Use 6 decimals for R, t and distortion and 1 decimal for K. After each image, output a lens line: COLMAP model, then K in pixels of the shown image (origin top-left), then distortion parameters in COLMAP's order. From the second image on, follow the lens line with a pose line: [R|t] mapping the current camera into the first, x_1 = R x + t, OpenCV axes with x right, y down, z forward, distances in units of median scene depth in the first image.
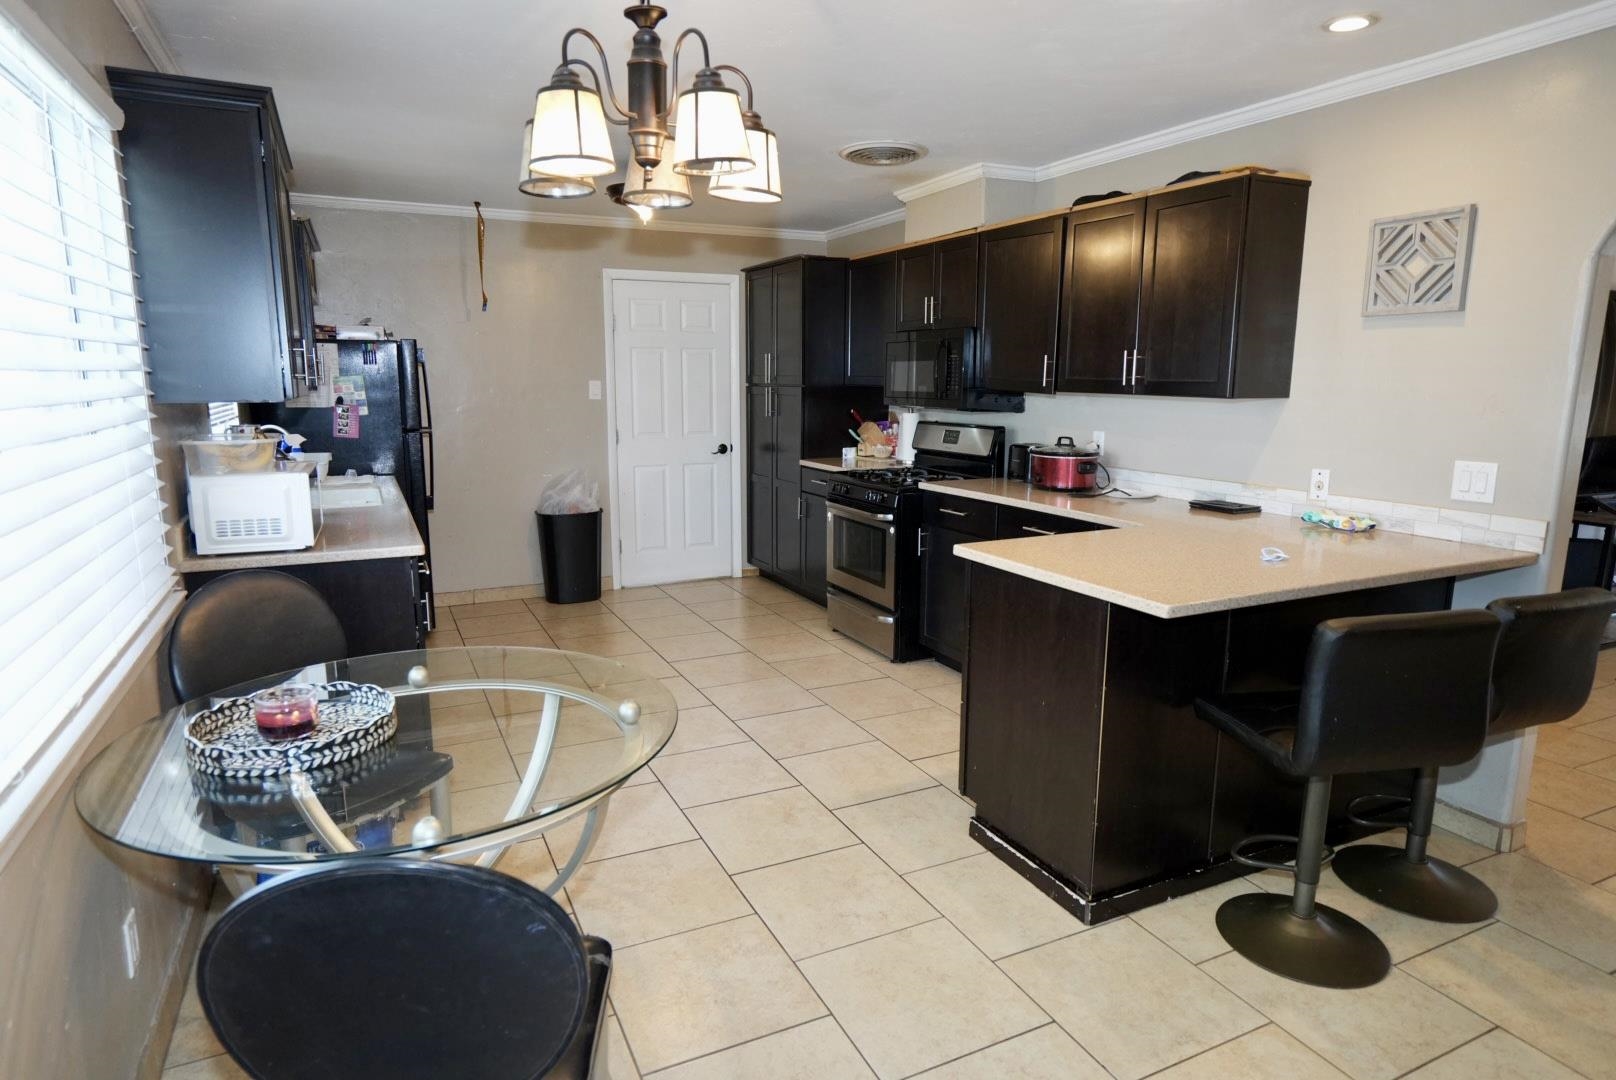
lens RADIAL K [[930.8, 0, 811.7], [0, 930.8, 532.9], [0, 0, 1]] dist [-0.018207, 0.007160]
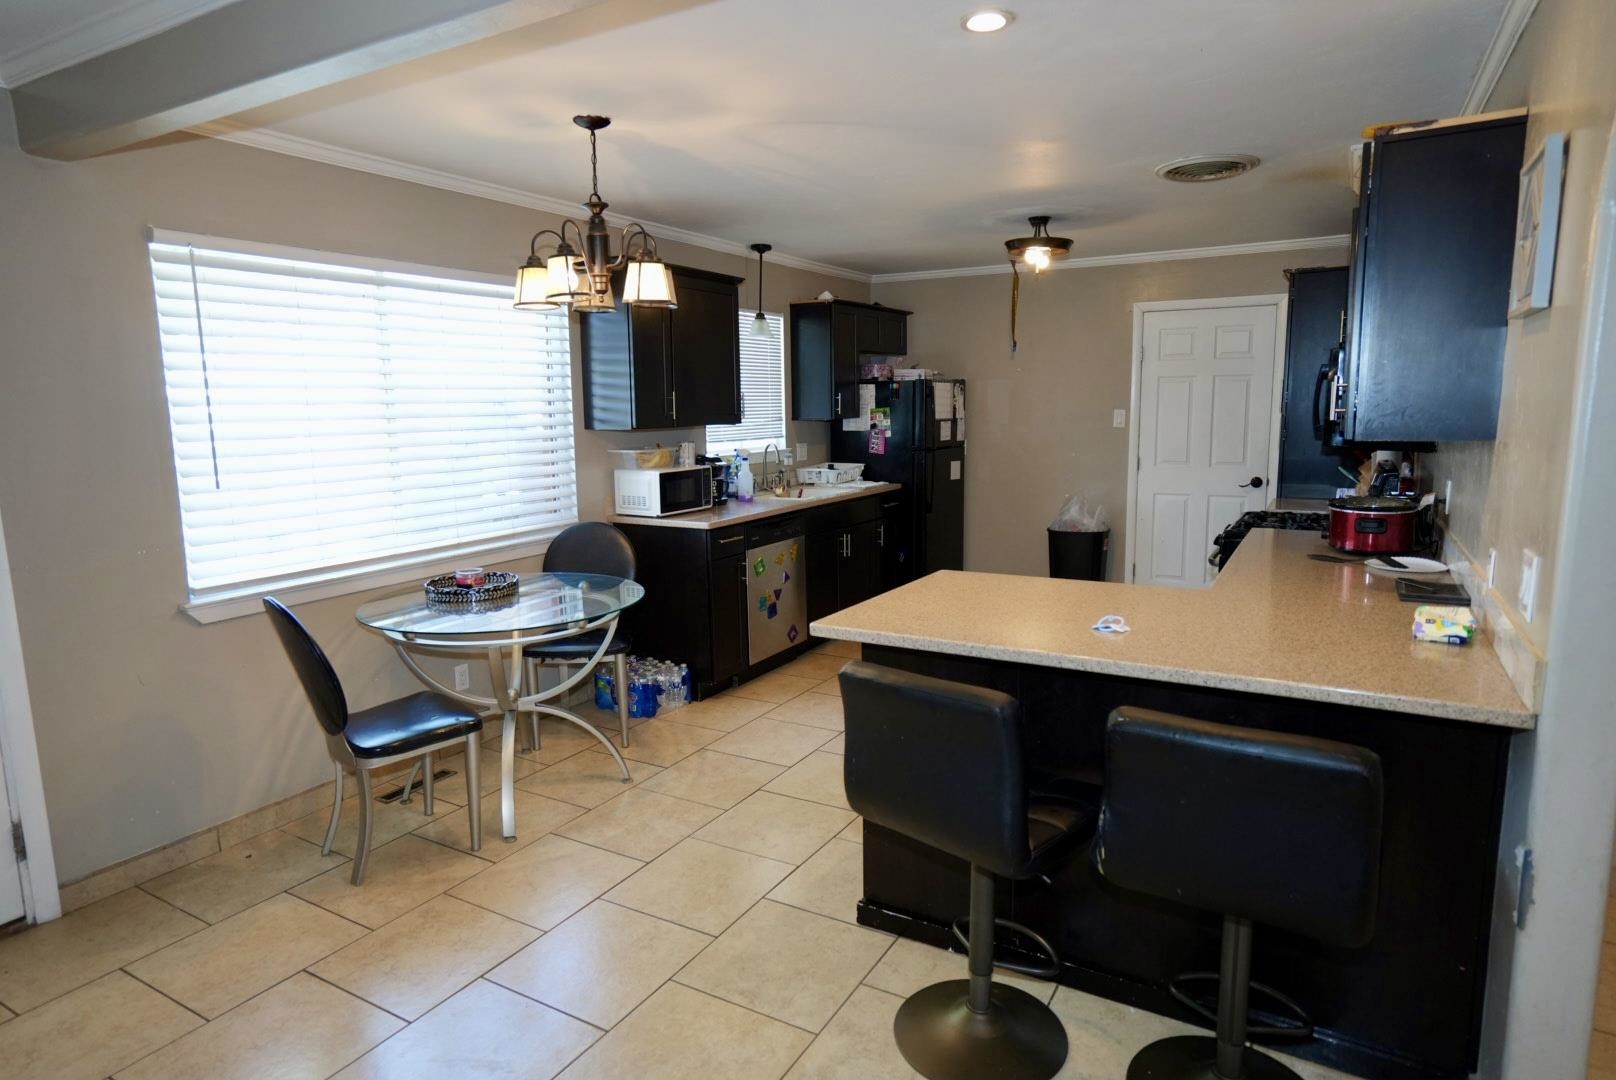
lens RADIAL K [[930.8, 0, 809.8], [0, 930.8, 533.8], [0, 0, 1]] dist [-0.018207, 0.007160]
pose [[0.560564, 0.106544, -0.821228, 0.605316], [-0.122726, 0.991427, 0.044853, -0.037361], [0.818966, 0.075643, 0.568834, 0.165042]]
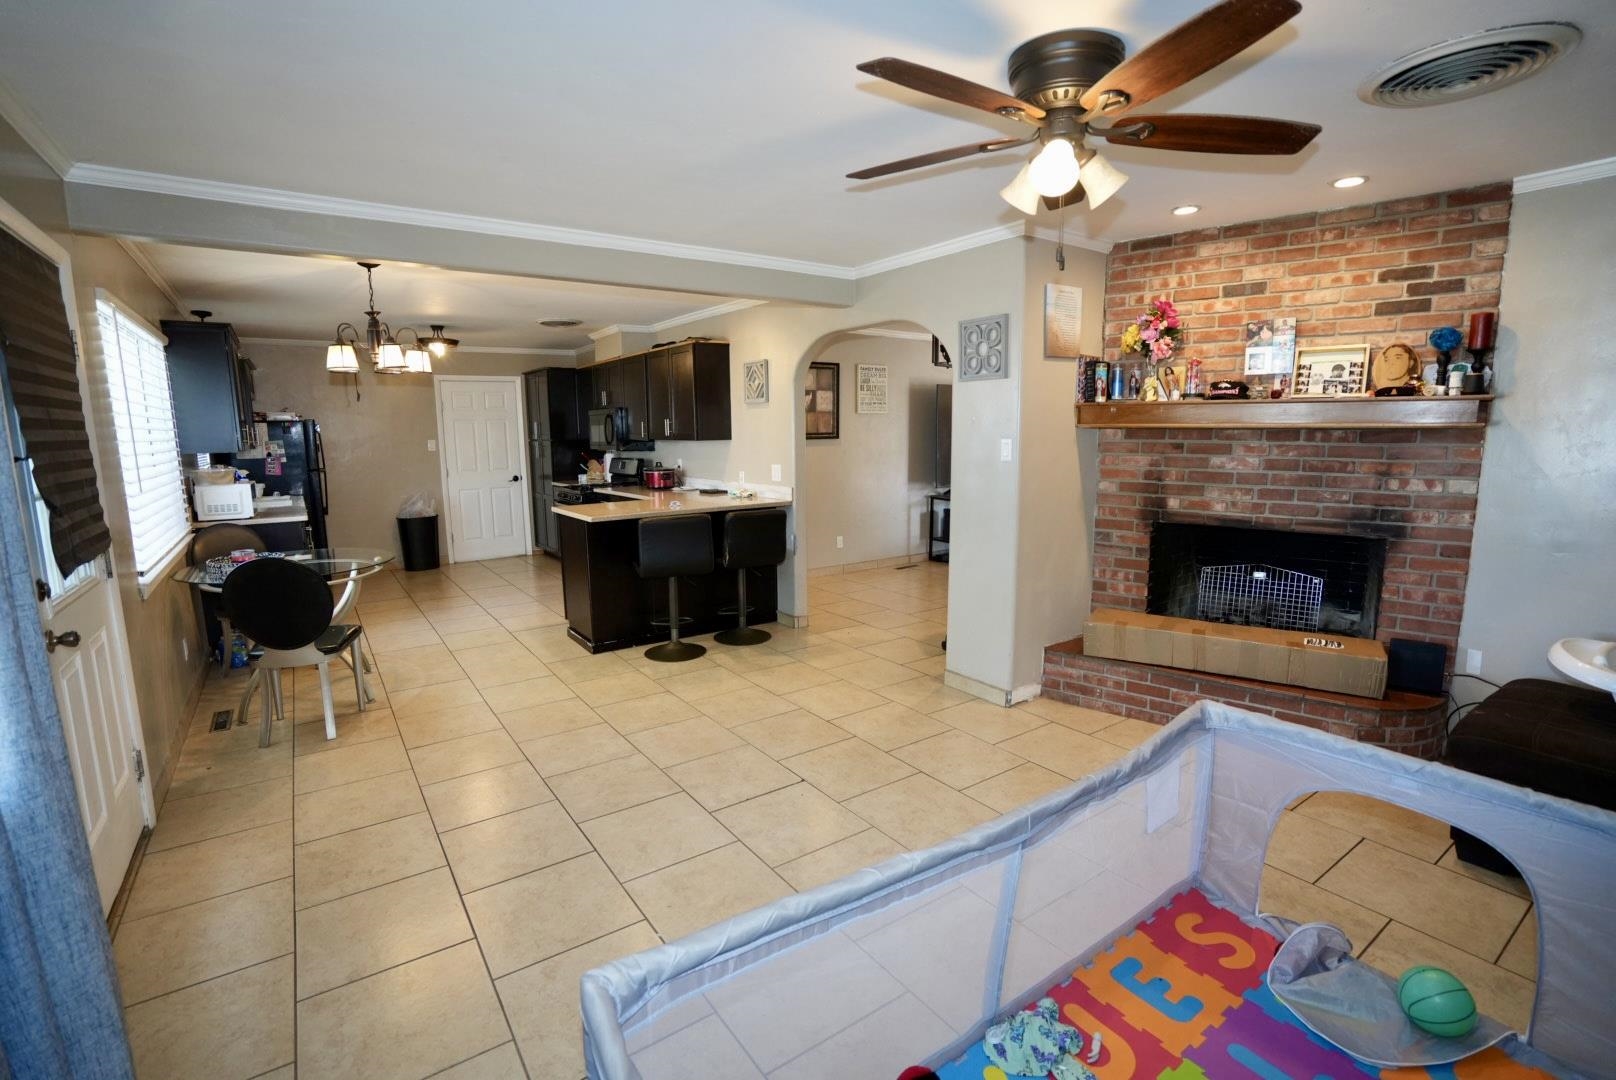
lens RADIAL K [[740.3, 0, 797.2], [0, 740.3, 536.8], [0, 0, 1]] dist [-0.026838, 0.002646]
pose [[0.989171, -0.040068, 0.141189, 0.312947], [0.043428, 0.998840, -0.020798, 0.095371], [-0.140192, 0.026705, 0.989764, -0.569332]]
